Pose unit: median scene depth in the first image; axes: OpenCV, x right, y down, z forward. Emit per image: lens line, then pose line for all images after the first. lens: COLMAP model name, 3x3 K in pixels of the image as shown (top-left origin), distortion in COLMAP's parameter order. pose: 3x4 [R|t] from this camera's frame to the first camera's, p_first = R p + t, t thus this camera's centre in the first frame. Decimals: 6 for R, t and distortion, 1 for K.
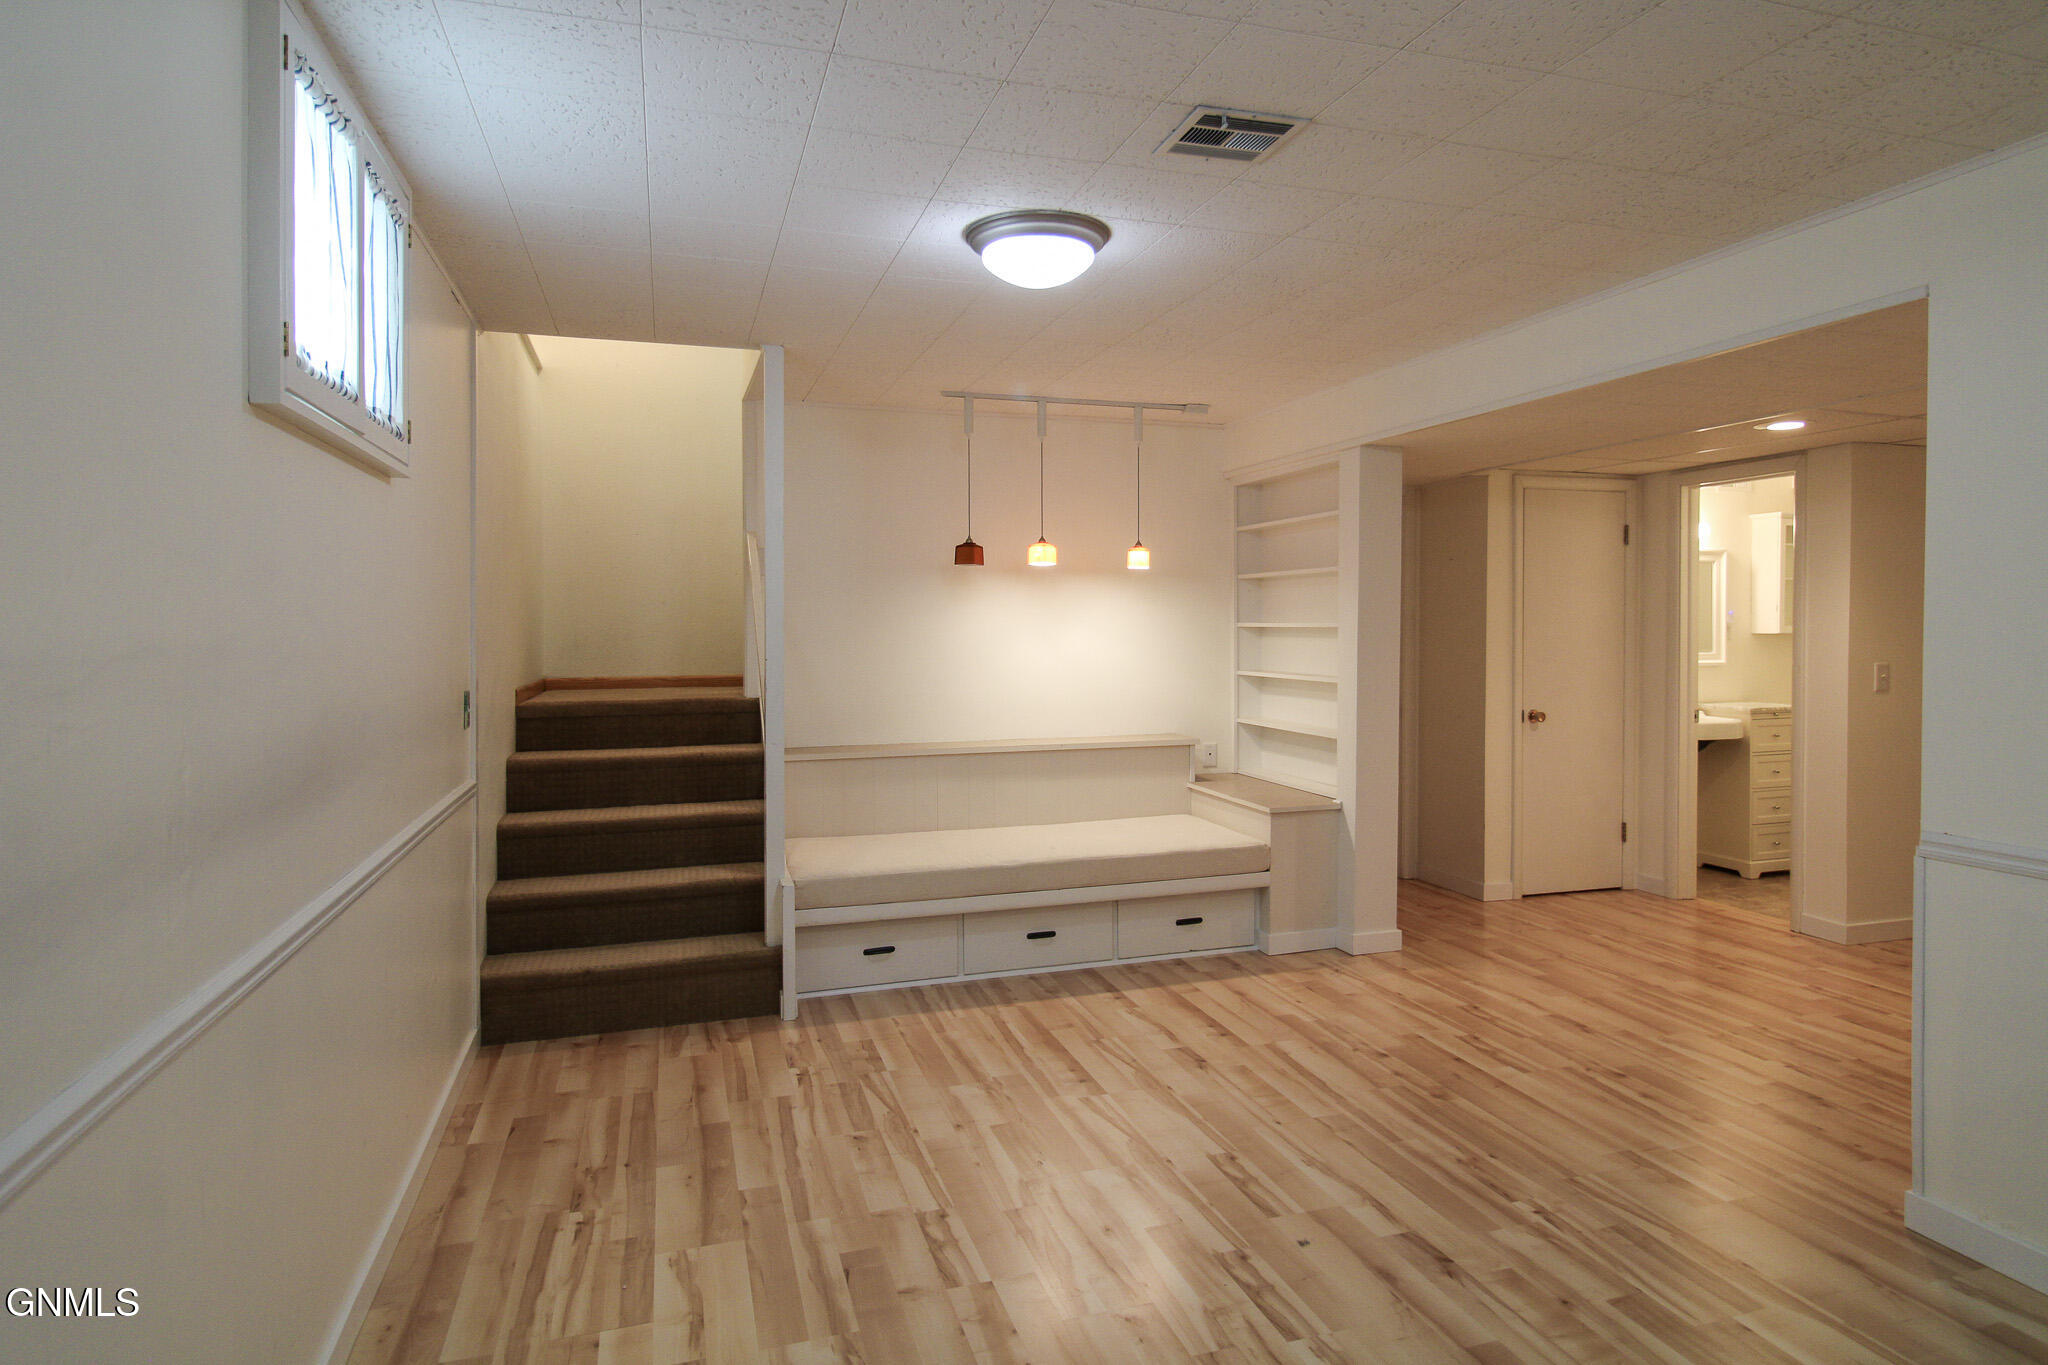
lens RADIAL K [[1187.2, 0, 1040.1], [0, 1187.2, 647.9], [0, 0, 1]] dist [-0.005448, -0.003097]
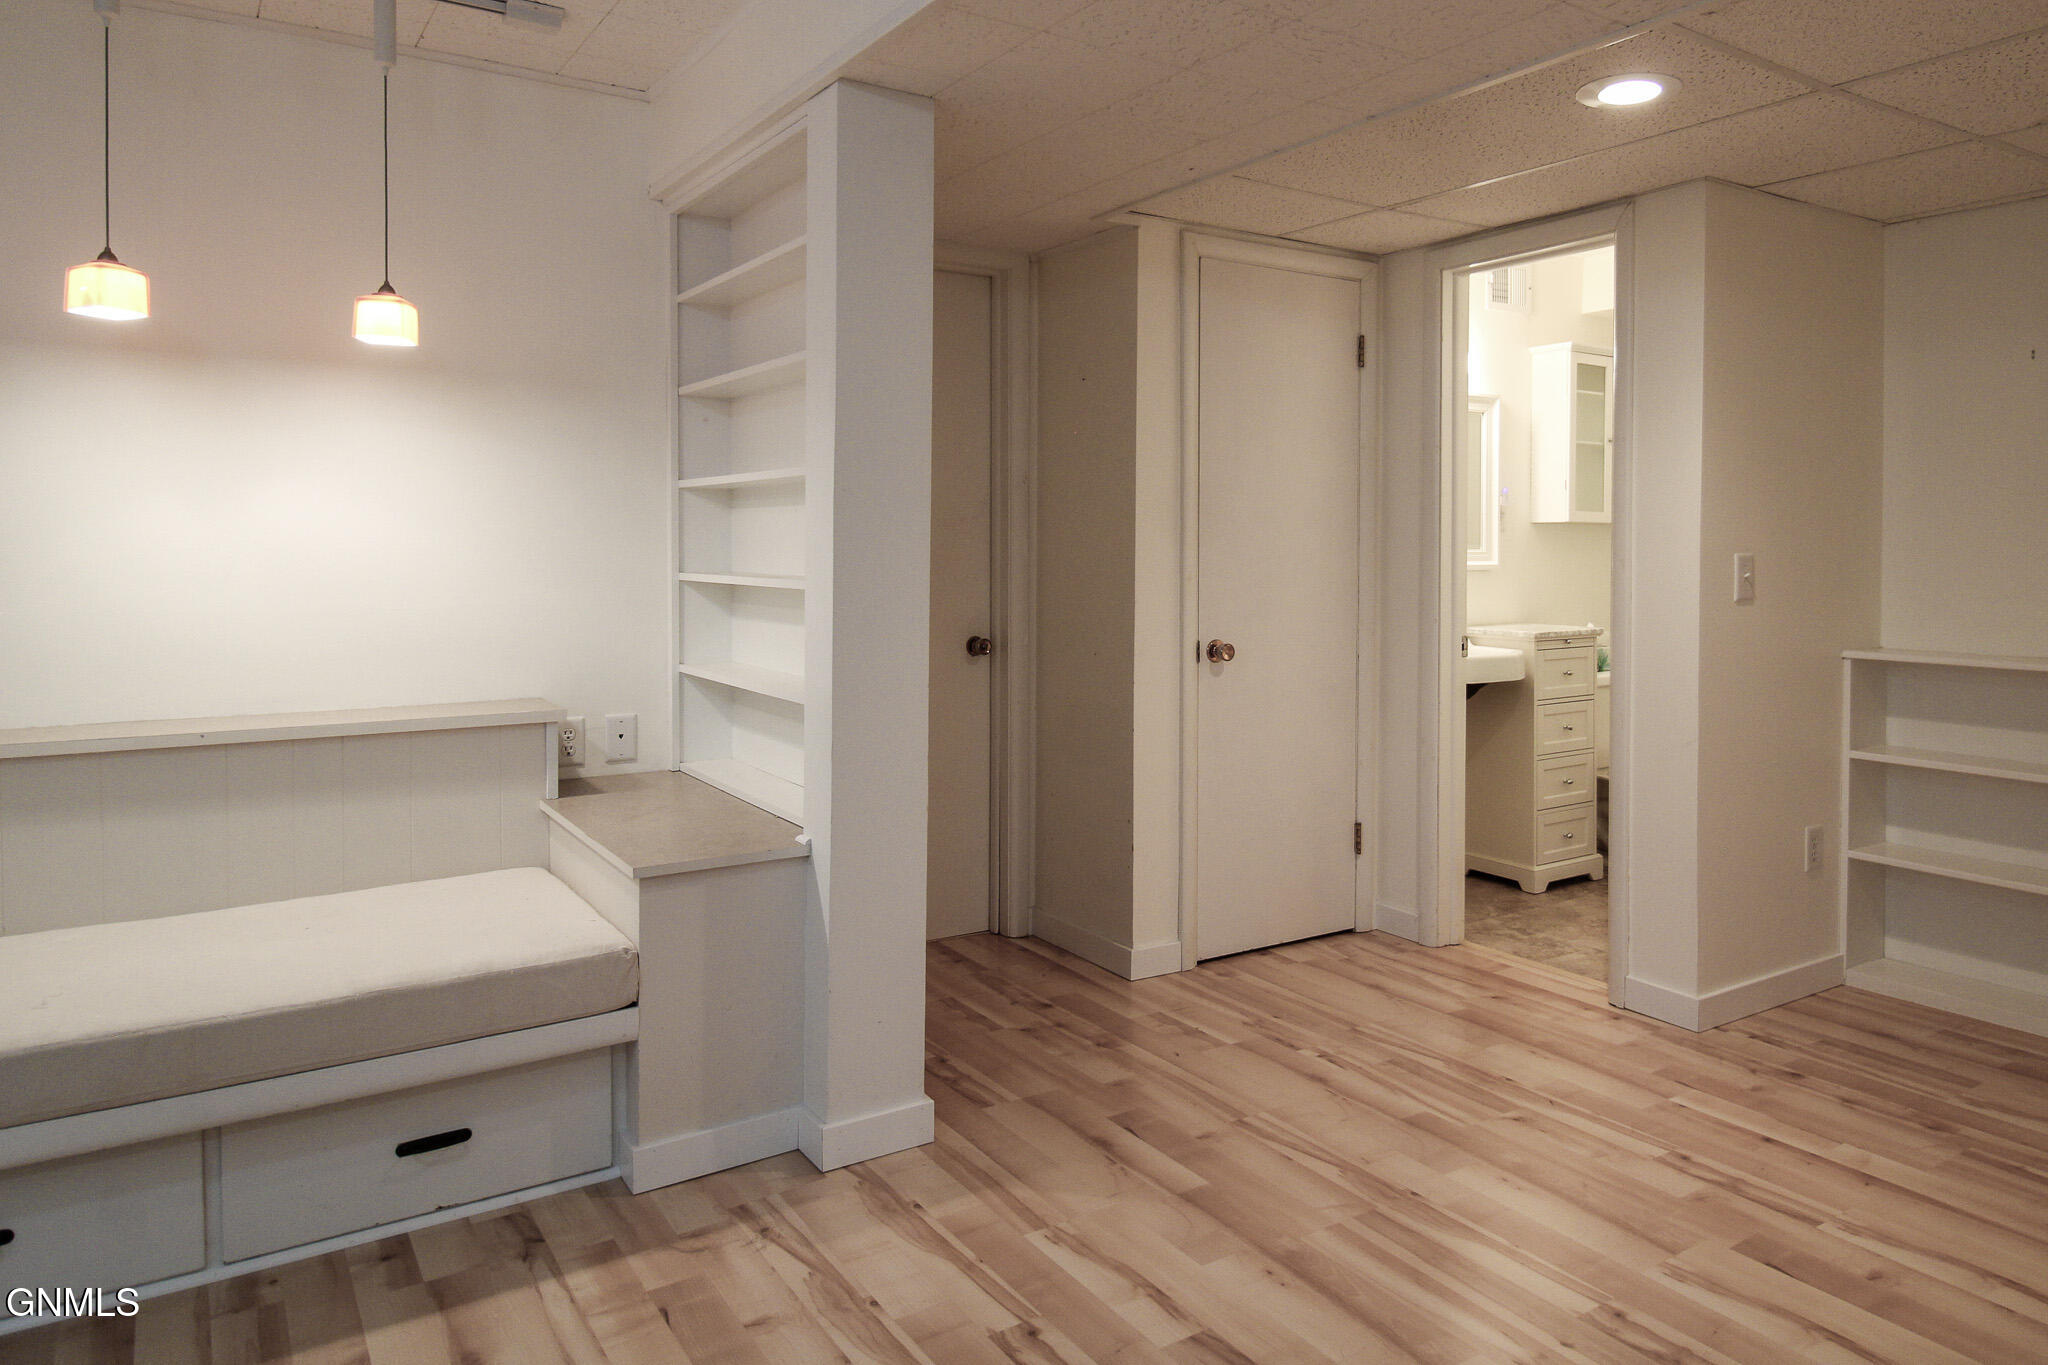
lens RADIAL K [[1379.9, 0, 1182.6], [0, 1379.9, 563.1], [0, 0, 1]] dist [-0.002842, -0.004609]
pose [[0.948732, 0.002860, 0.316068, 0.188760], [-0.000708, 0.999976, -0.006924, 0.019354], [-0.316080, 0.006345, 0.948711, 0.366916]]
